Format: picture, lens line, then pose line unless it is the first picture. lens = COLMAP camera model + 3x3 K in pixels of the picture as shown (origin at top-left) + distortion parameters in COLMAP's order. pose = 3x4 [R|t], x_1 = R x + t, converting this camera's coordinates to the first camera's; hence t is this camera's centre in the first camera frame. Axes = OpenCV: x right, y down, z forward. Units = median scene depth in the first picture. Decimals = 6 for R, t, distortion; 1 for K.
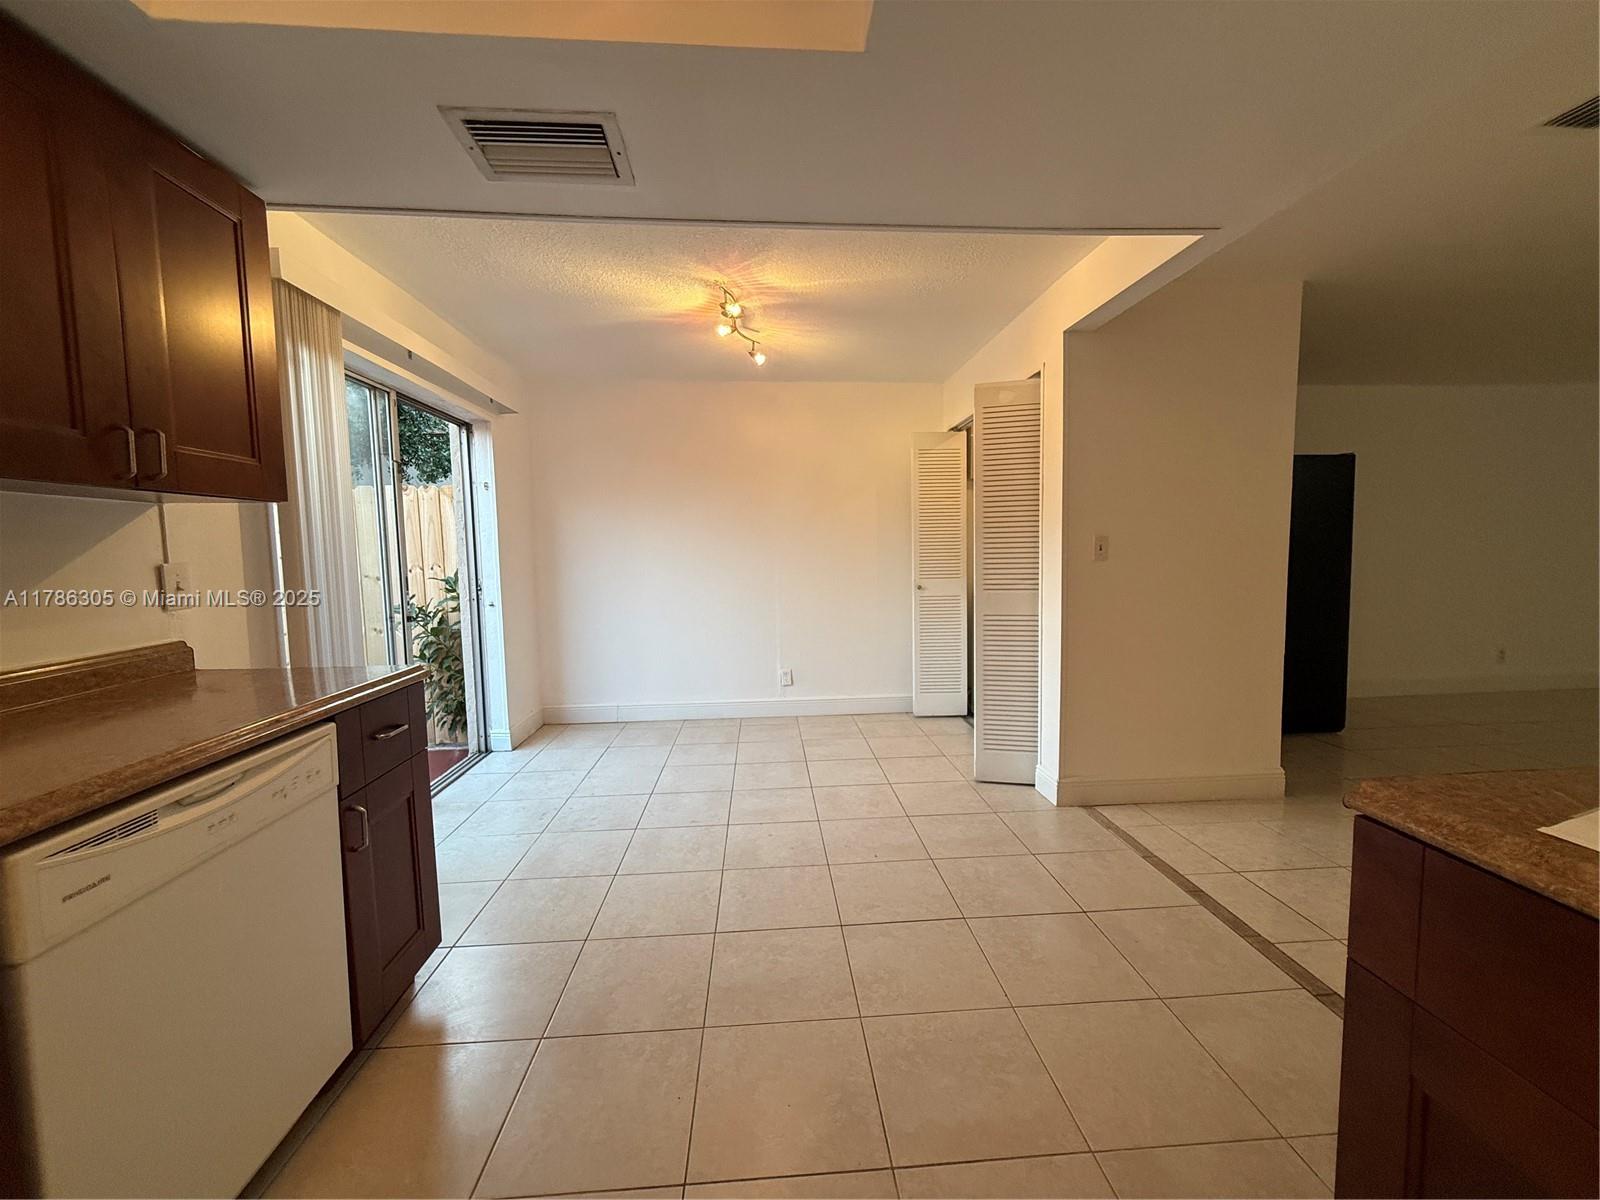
lens RADIAL K [[645.1, 0, 800.0], [0, 645.1, 600.0], [0, 0, 1]] dist [0.010870, 0.000076]
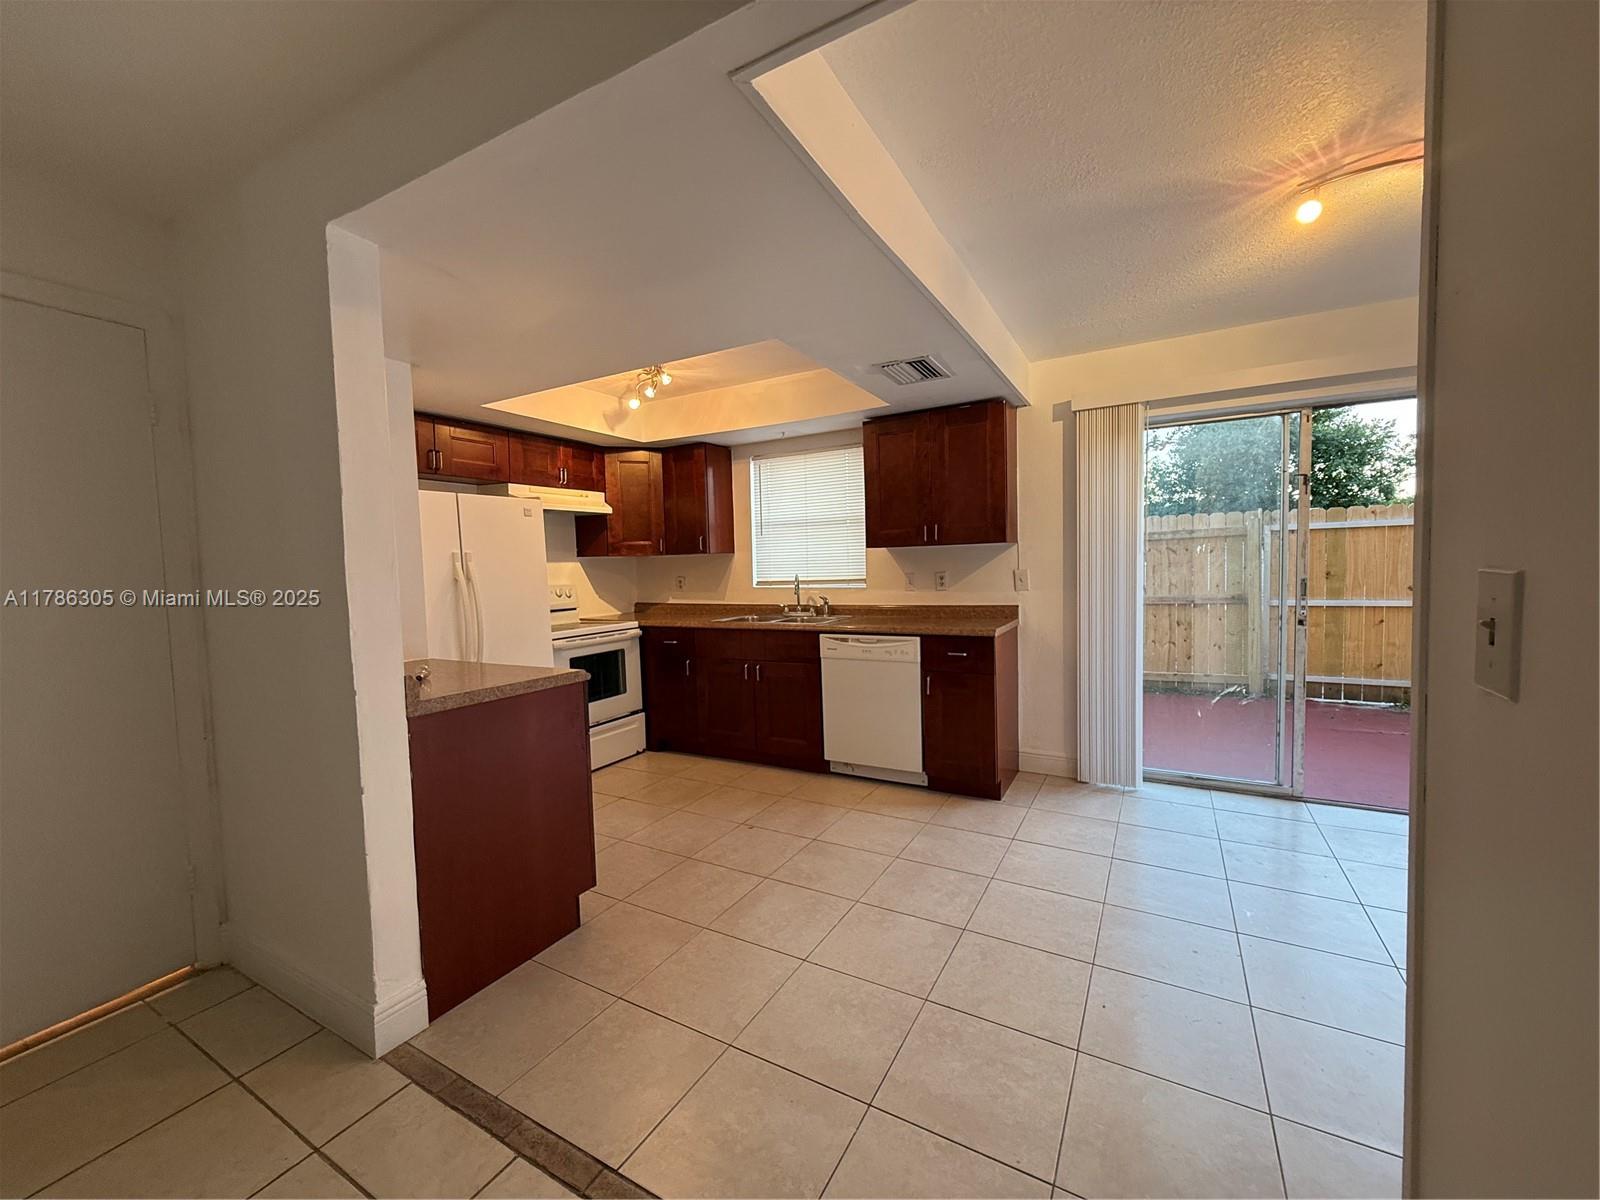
lens RADIAL K [[635.2, 0, 801.9], [0, 635.2, 601.7], [0, 0, 1]] dist [-0.000753, -0.000130]
pose [[-0.547544, 0.080739, -0.832872, 0.770447], [-0.032209, 0.992563, 0.117393, -0.108996], [0.836157, 0.091104, -0.540872, 0.959053]]
